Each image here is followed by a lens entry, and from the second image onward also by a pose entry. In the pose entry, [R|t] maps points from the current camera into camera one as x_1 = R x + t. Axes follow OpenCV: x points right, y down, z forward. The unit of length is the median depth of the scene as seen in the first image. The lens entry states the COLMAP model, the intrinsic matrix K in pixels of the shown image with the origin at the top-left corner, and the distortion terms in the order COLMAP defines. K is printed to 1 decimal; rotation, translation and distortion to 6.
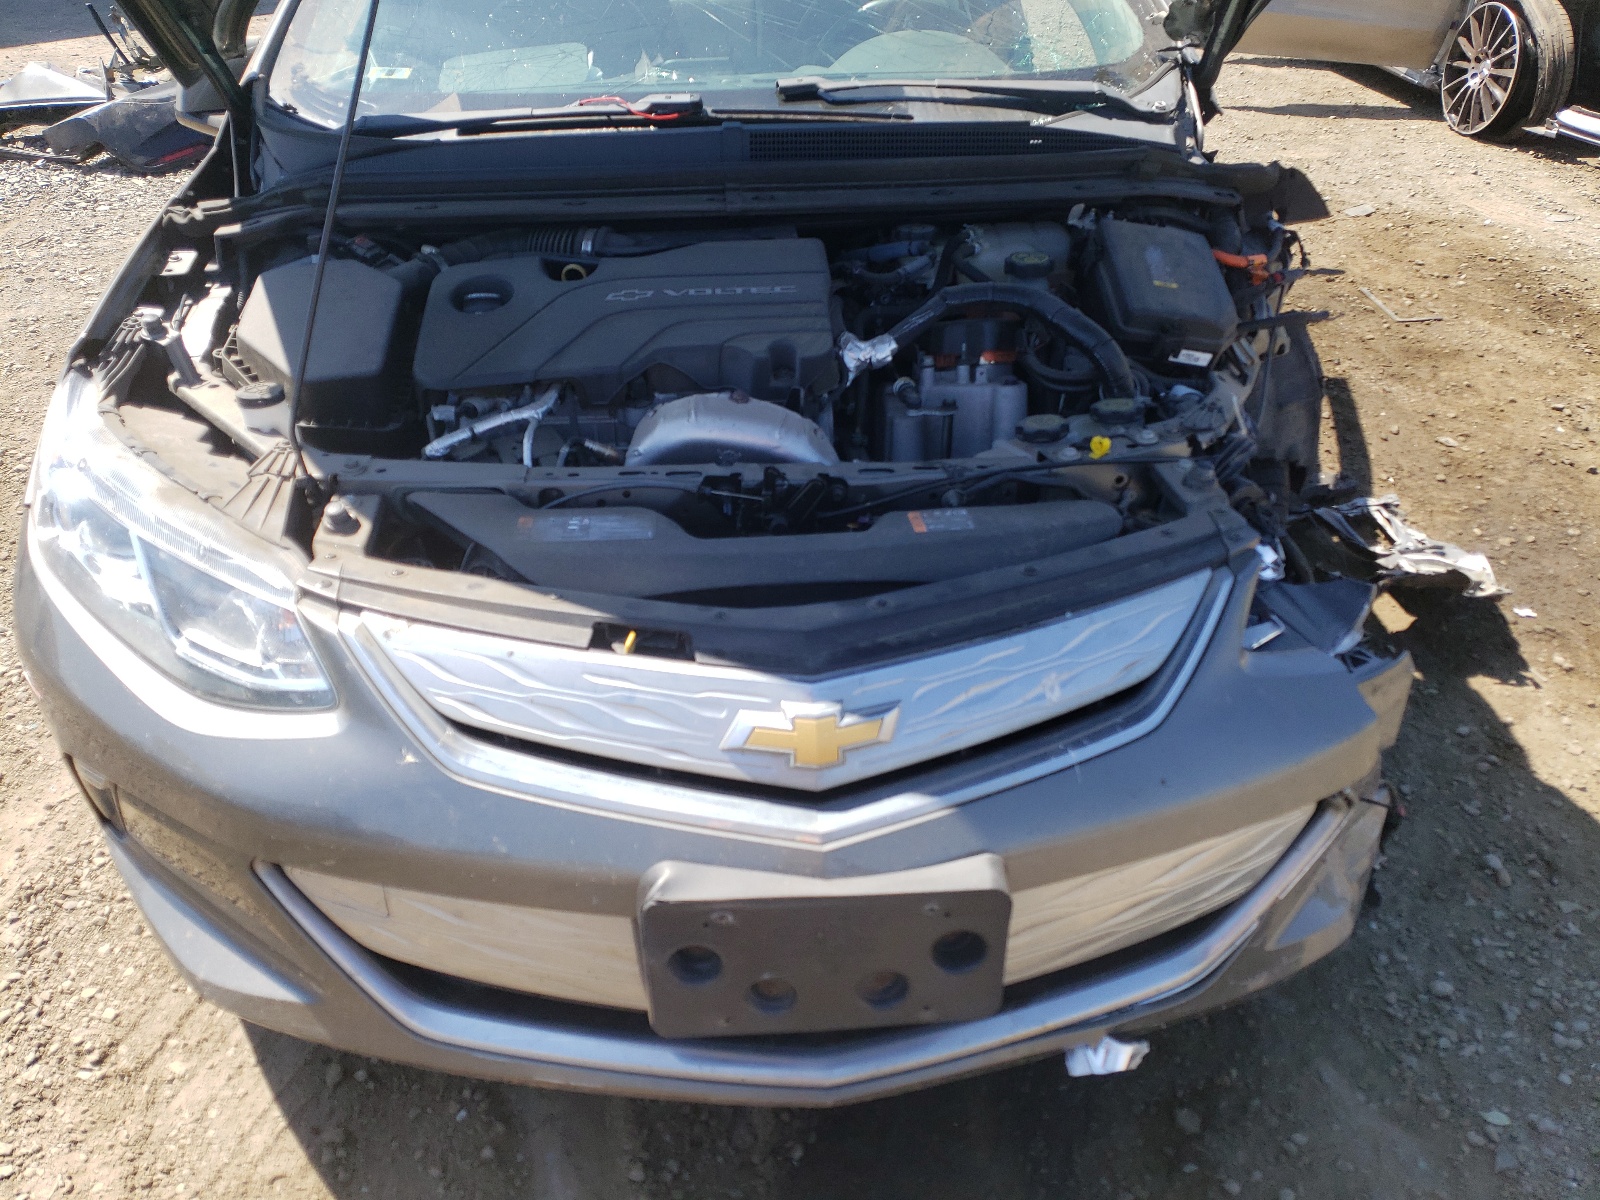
lens RADIAL K [[1165.5, 0, 779.4], [0, 1165.5, 598.4], [0, 0, 1]] dist [0.020379, -0.009702]
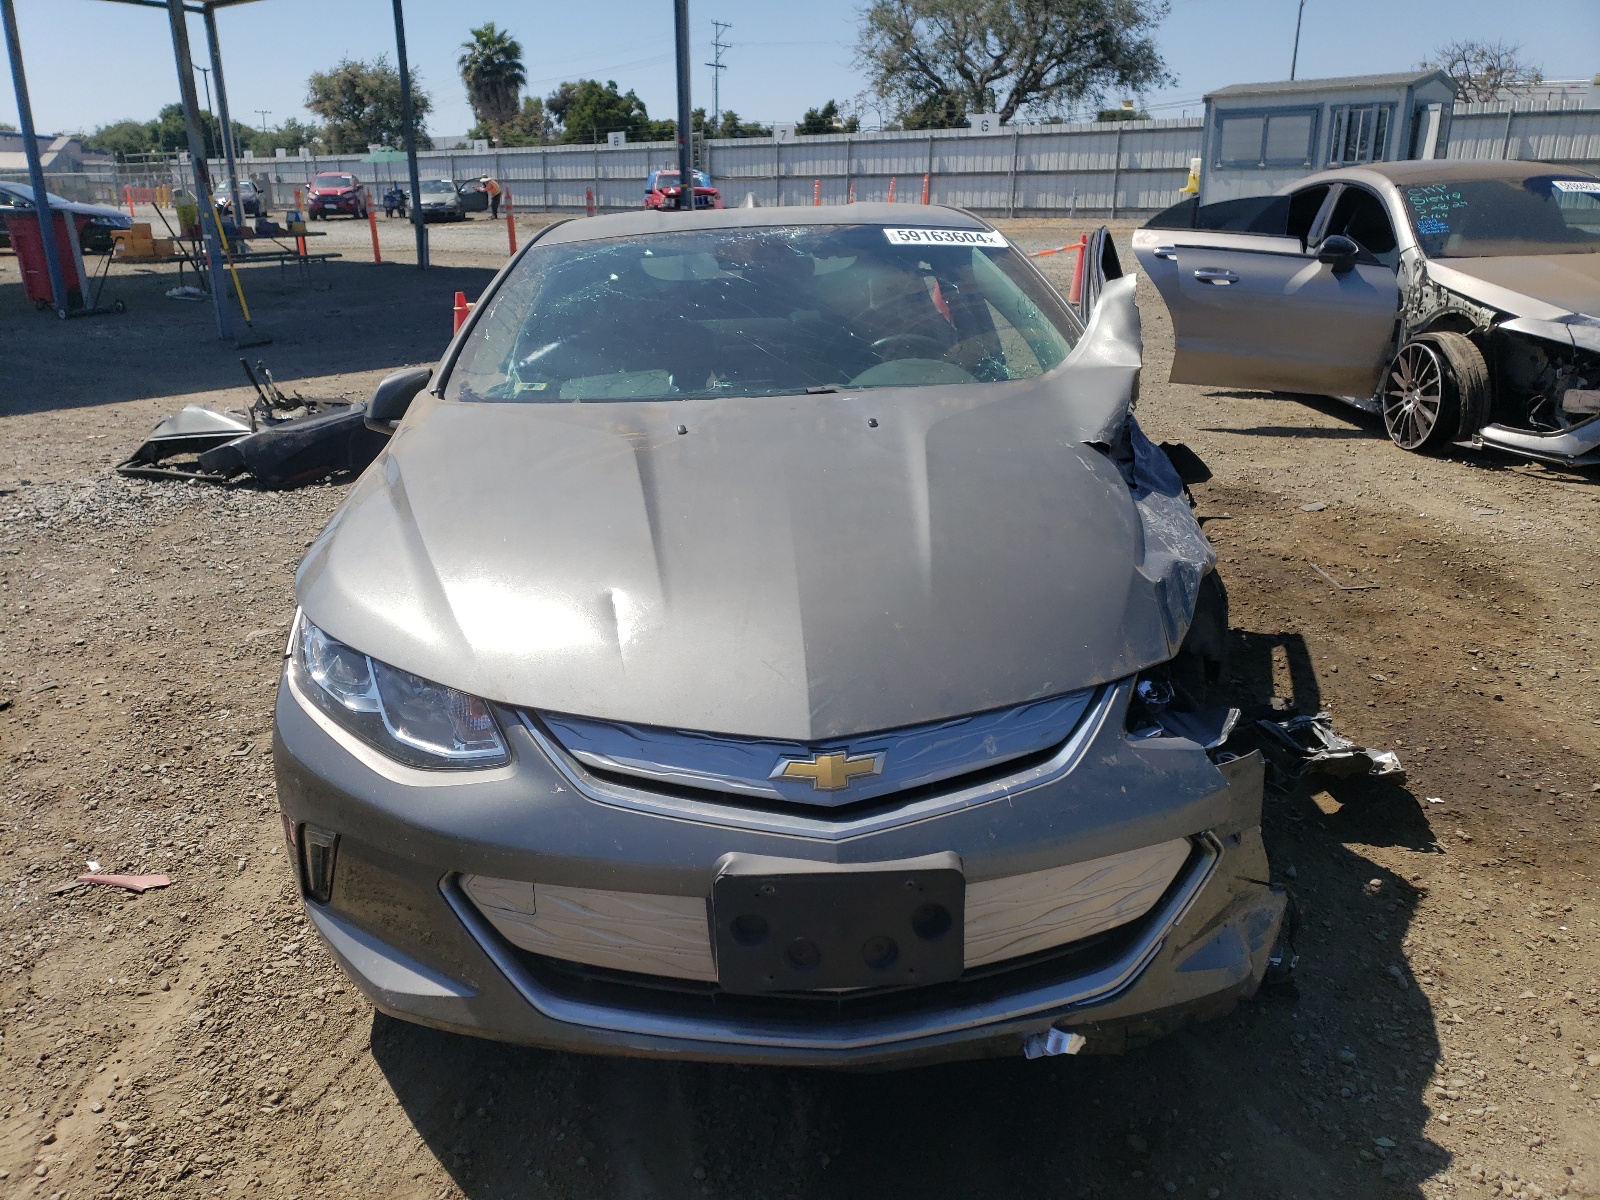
lens RADIAL K [[1233.6, 0, 799.9], [0, 1233.6, 662.5], [0, 0, 1]] dist [-0.007800, 0.002002]
pose [[0.999811, -0.006541, -0.018293, 0.012177], [0.002166, 0.973276, -0.229627, 0.198165], [0.019306, 0.229544, 0.973107, -0.328439]]
